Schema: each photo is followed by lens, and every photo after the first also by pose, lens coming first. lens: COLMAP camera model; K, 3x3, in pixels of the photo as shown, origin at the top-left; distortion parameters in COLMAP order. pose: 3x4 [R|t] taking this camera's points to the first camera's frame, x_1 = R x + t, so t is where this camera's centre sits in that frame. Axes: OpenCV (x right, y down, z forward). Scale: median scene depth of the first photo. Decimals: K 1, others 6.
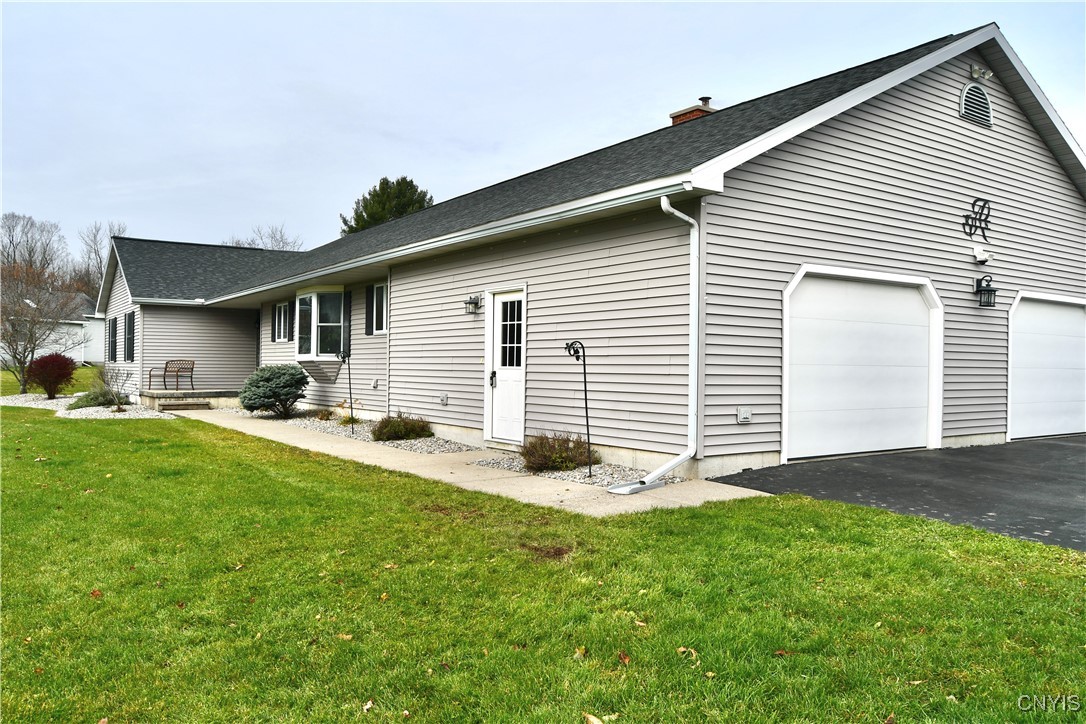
lens RADIAL K [[849.8, 0, 539.8], [0, 849.8, 371.6], [0, 0, 1]] dist [-0.088162, 0.028357]
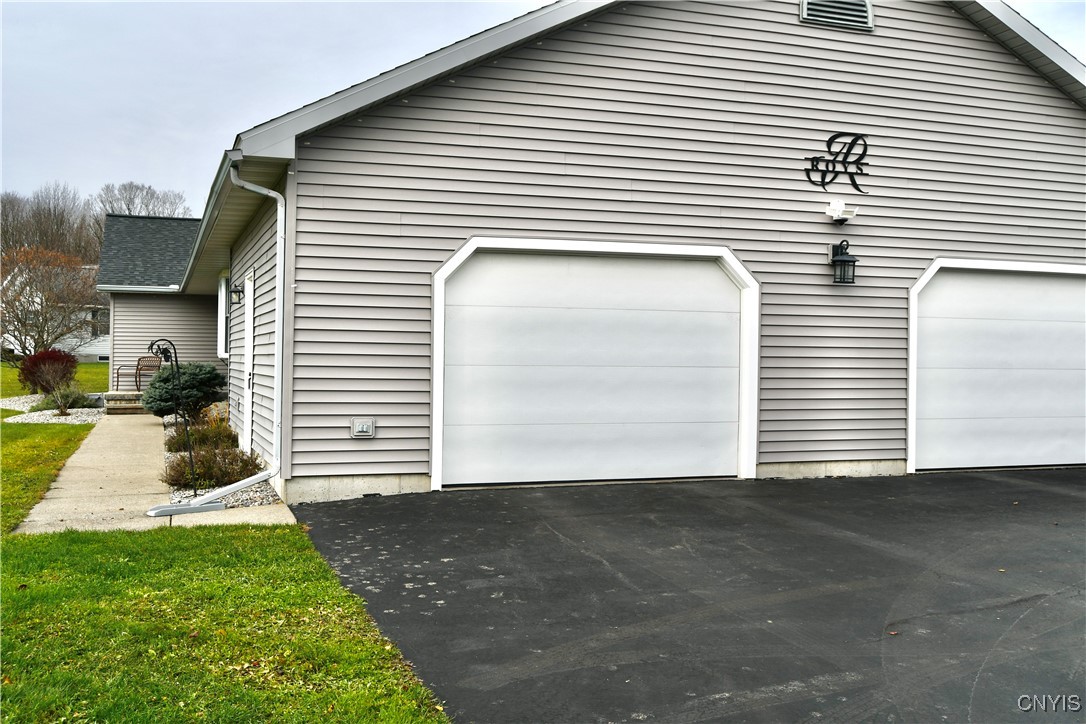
lens RADIAL K [[1112.7, 0, 543.1], [0, 1112.7, 359.0], [0, 0, 1]] dist [-0.062256, 0.000000]
pose [[0.967192, -0.001597, -0.254042, 0.514900], [-0.000363, 0.999971, -0.007668, -0.005179], [0.254046, 0.007509, 0.967163, 0.007436]]
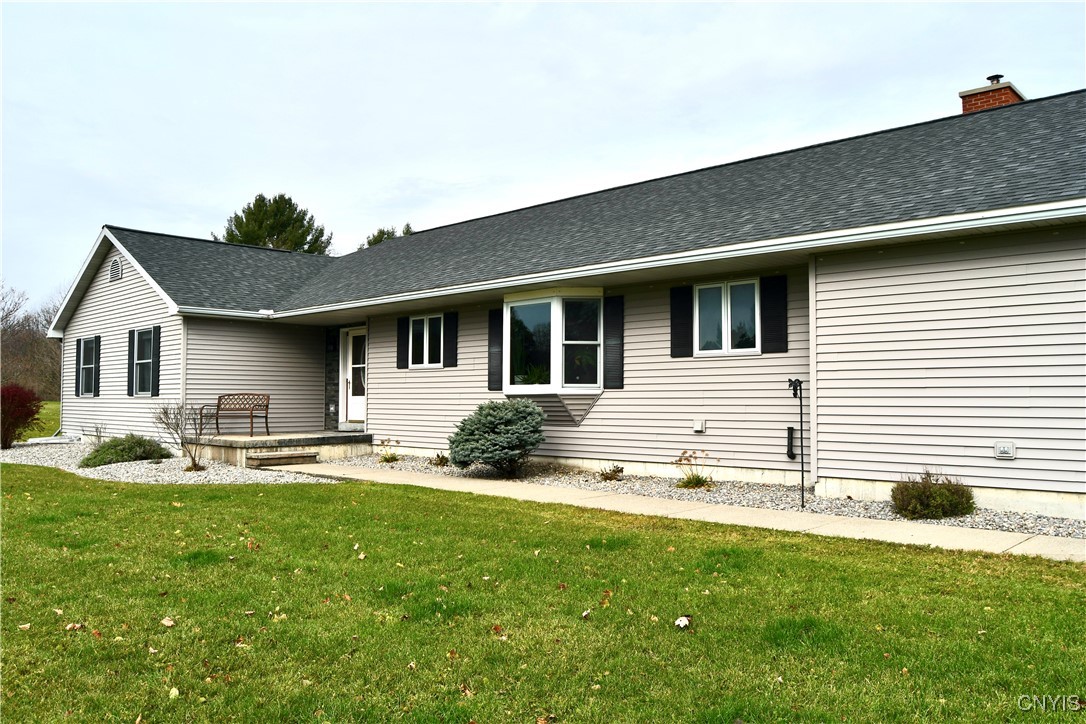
lens RADIAL K [[849.8, 0, 548.0], [0, 849.8, 370.3], [0, 0, 1]] dist [-0.088162, 0.028357]
pose [[0.979043, 0.001196, 0.203650, -0.660371], [0.006644, 0.999263, -0.037807, -0.009522], [-0.203545, 0.038367, 0.978314, 0.490701]]
